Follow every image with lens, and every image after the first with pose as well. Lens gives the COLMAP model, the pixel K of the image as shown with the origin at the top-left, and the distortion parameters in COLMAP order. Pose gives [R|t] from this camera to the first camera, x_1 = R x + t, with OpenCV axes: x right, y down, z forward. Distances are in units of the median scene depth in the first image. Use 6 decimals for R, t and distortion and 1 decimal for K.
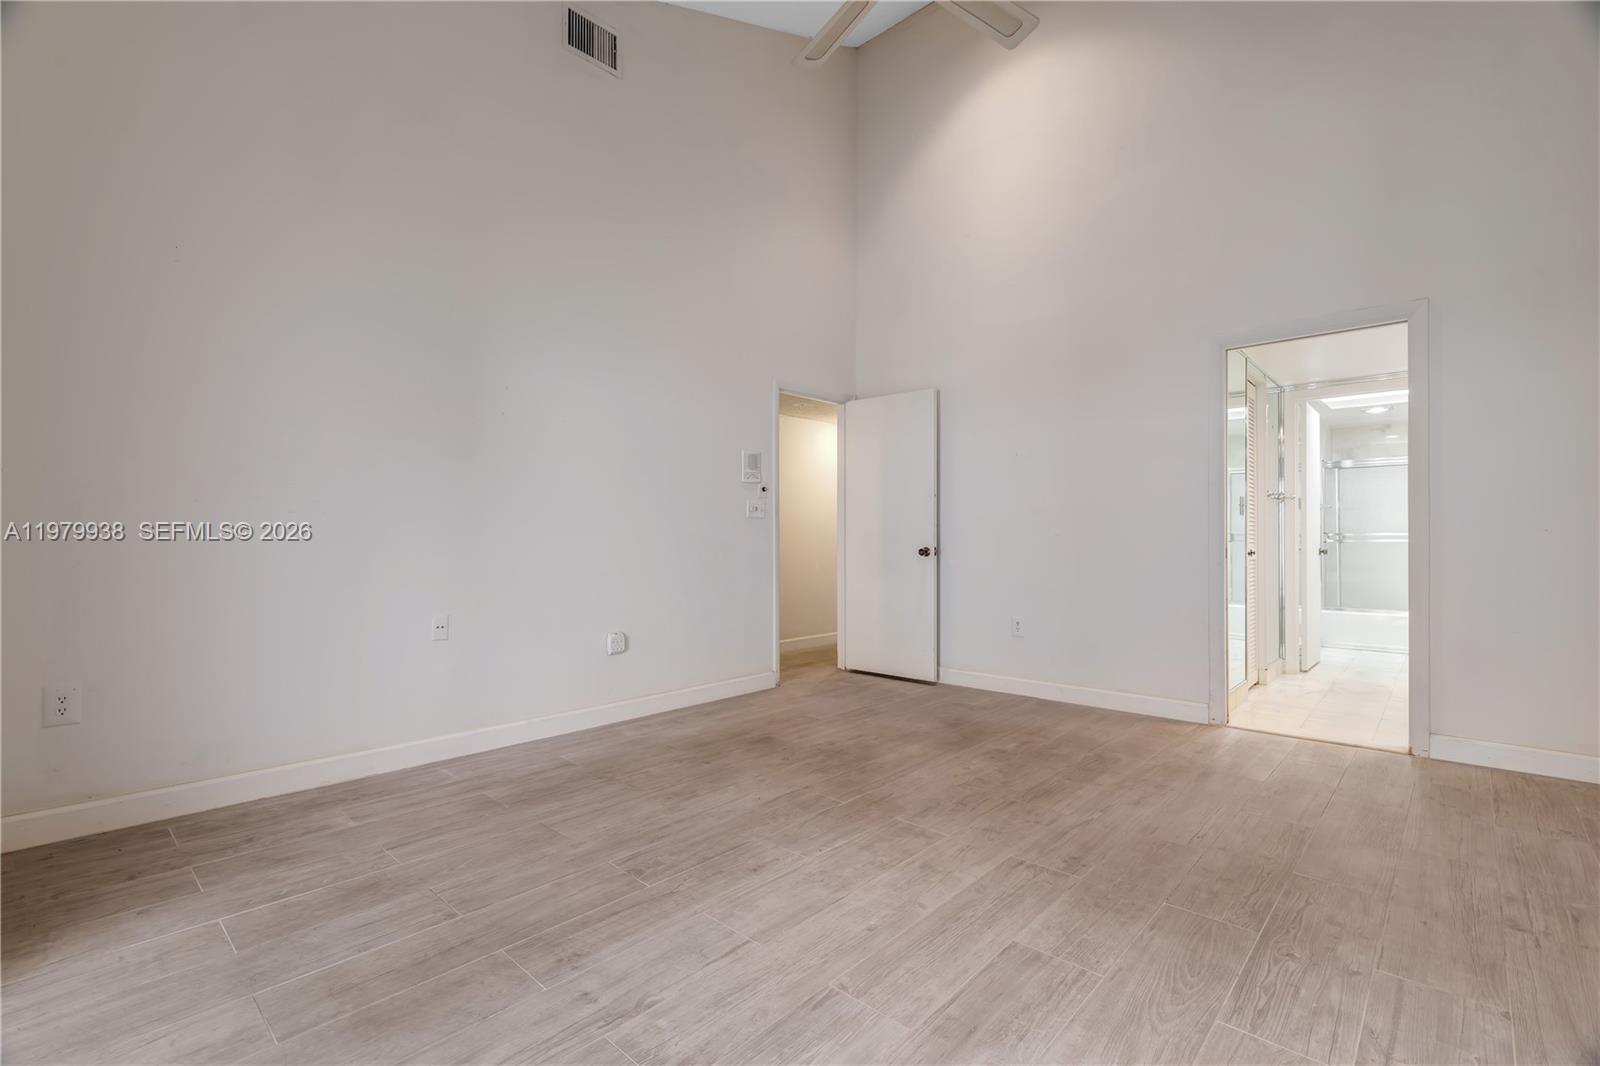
lens RADIAL K [[717.5, 0, 788.9], [0, 717.5, 535.4], [0, 0, 1]] dist [0.006848, 0.000077]
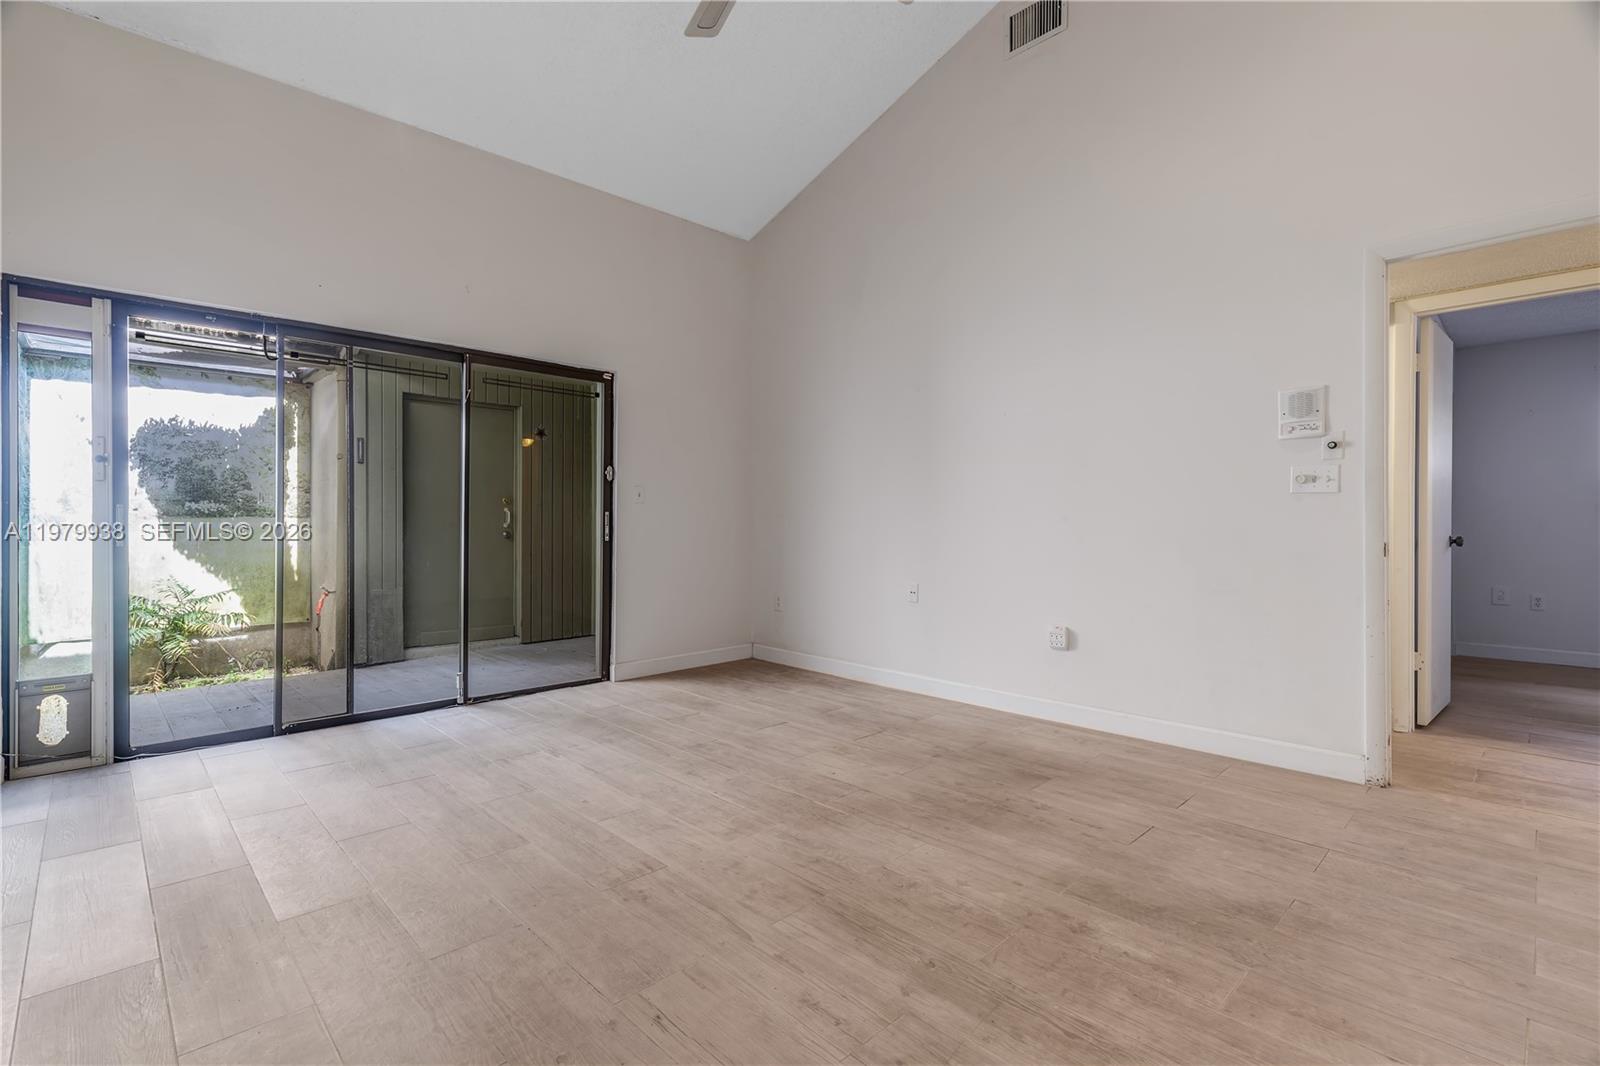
lens RADIAL K [[717.5, 0, 788.9], [0, 717.5, 535.4], [0, 0, 1]] dist [0.006848, 0.000077]
pose [[-0.044042, 0.016431, -0.998895, 1.000569], [0.003636, 0.999861, 0.016286, -0.000487], [0.999023, -0.002915, -0.044095, 0.974158]]
